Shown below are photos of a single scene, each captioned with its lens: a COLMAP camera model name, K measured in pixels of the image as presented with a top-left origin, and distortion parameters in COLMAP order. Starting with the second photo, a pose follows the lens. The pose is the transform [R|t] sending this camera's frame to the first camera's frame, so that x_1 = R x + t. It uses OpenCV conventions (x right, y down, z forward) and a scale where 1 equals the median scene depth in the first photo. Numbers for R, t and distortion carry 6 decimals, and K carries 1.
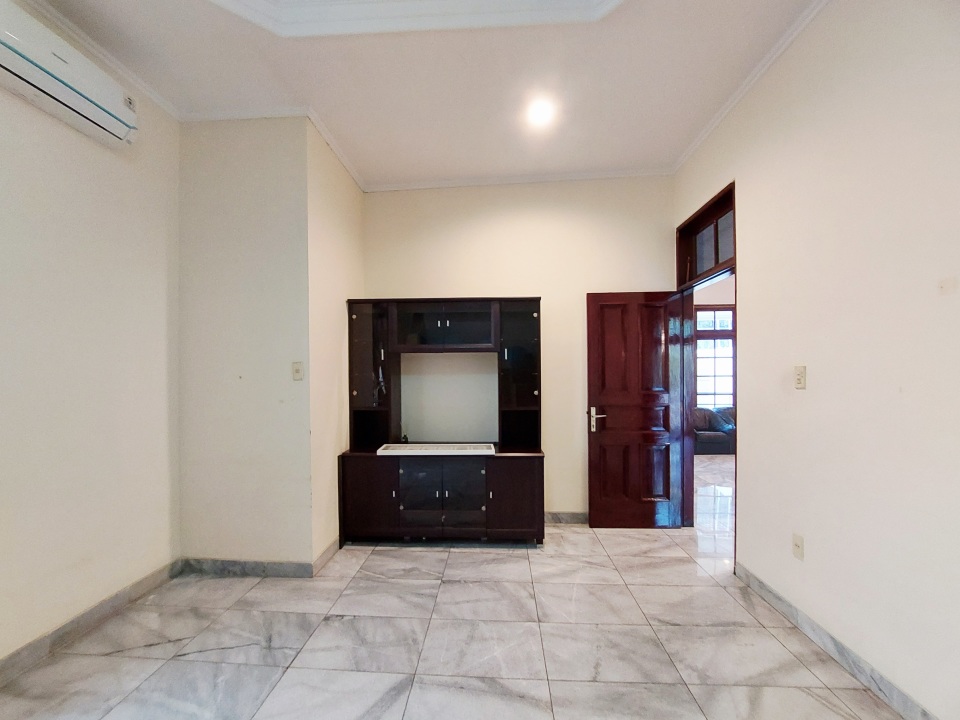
lens RADIAL K [[385.2, 0, 476.4], [0, 385.2, 376.7], [0, 0, 1]] dist [-0.013948, 0.000710]
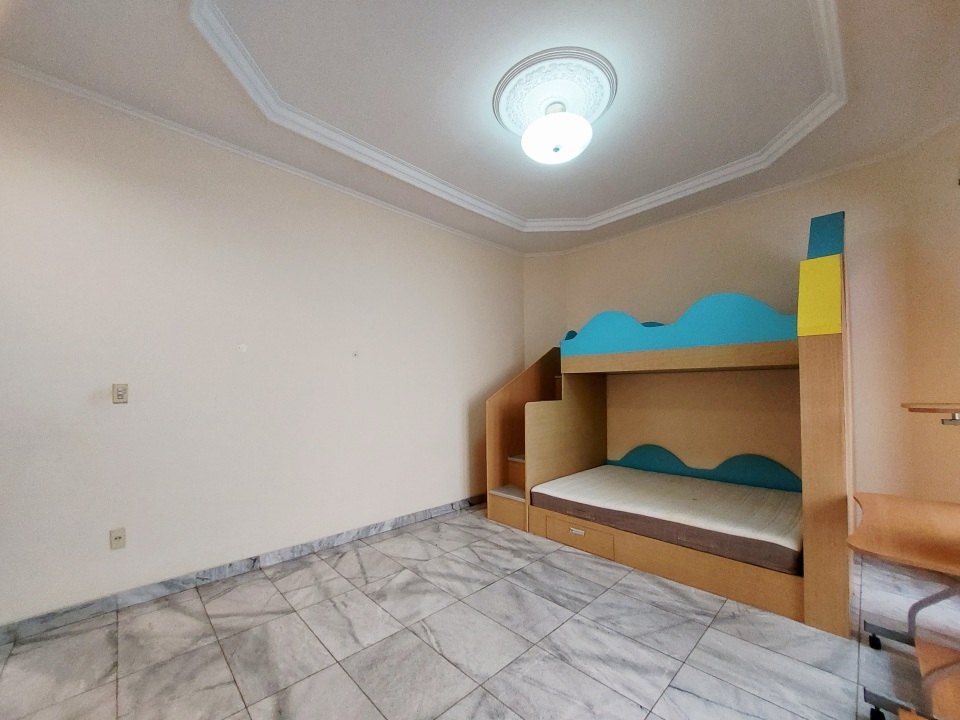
lens RADIAL K [[382.1, 0, 477.5], [0, 382.1, 377.2], [0, 0, 1]] dist [-0.015408, 0.000295]
pose [[-0.735893, 0.031359, 0.676371, -0.683041], [0.020003, 0.999498, -0.024577, 0.000933], [-0.676802, -0.004557, -0.736151, 0.988279]]
